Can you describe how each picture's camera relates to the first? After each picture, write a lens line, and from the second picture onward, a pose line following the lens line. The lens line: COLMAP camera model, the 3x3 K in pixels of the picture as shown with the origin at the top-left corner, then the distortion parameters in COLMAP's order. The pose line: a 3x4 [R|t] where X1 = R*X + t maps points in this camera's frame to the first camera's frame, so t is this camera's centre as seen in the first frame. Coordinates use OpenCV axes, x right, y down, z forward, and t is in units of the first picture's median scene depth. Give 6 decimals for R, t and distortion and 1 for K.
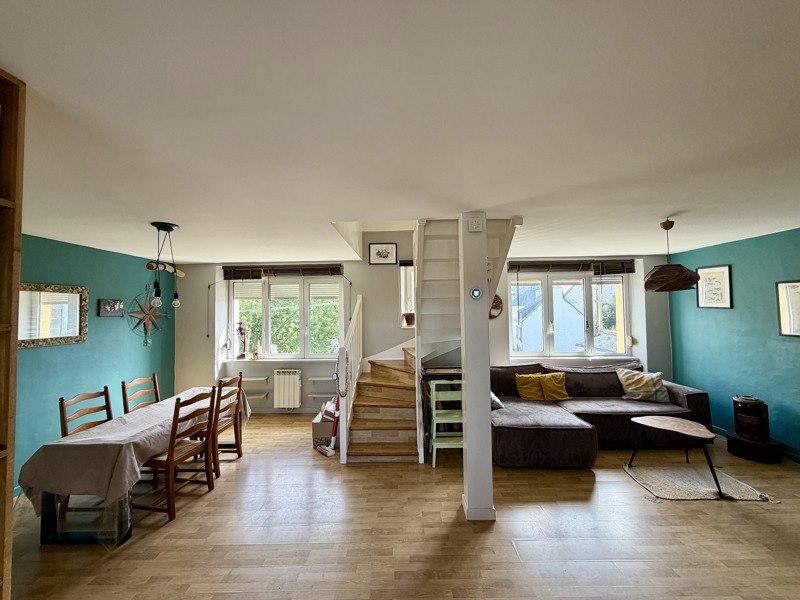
lens RADIAL K [[320.1, 0, 398.0], [0, 320.1, 298.2], [0, 0, 1]] dist [0.000251, 0.000020]
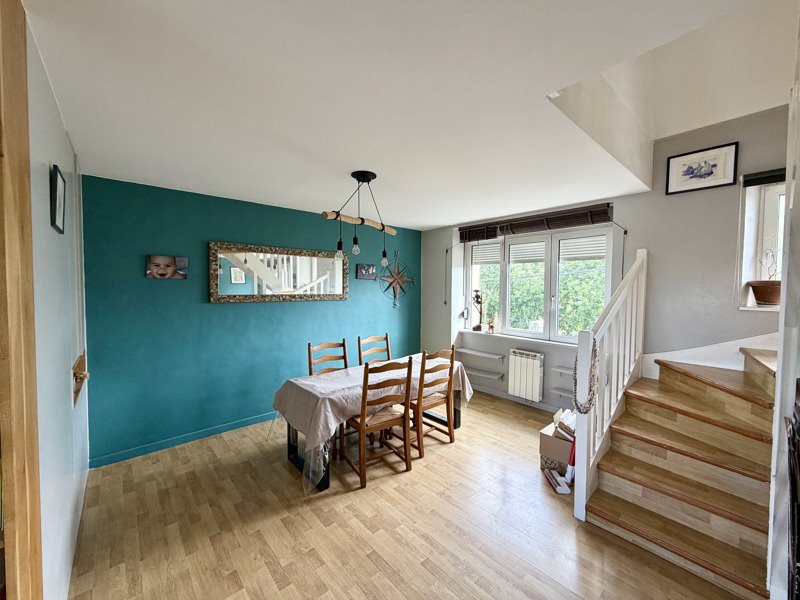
lens RADIAL K [[320.1, 0, 396.7], [0, 320.1, 298.4], [0, 0, 1]] dist [0.000251, 0.000020]
pose [[0.673649, 0.049280, -0.737406, 0.021297], [0.007527, 0.997265, 0.073522, 0.040461], [0.739013, -0.055078, 0.671436, 0.299871]]
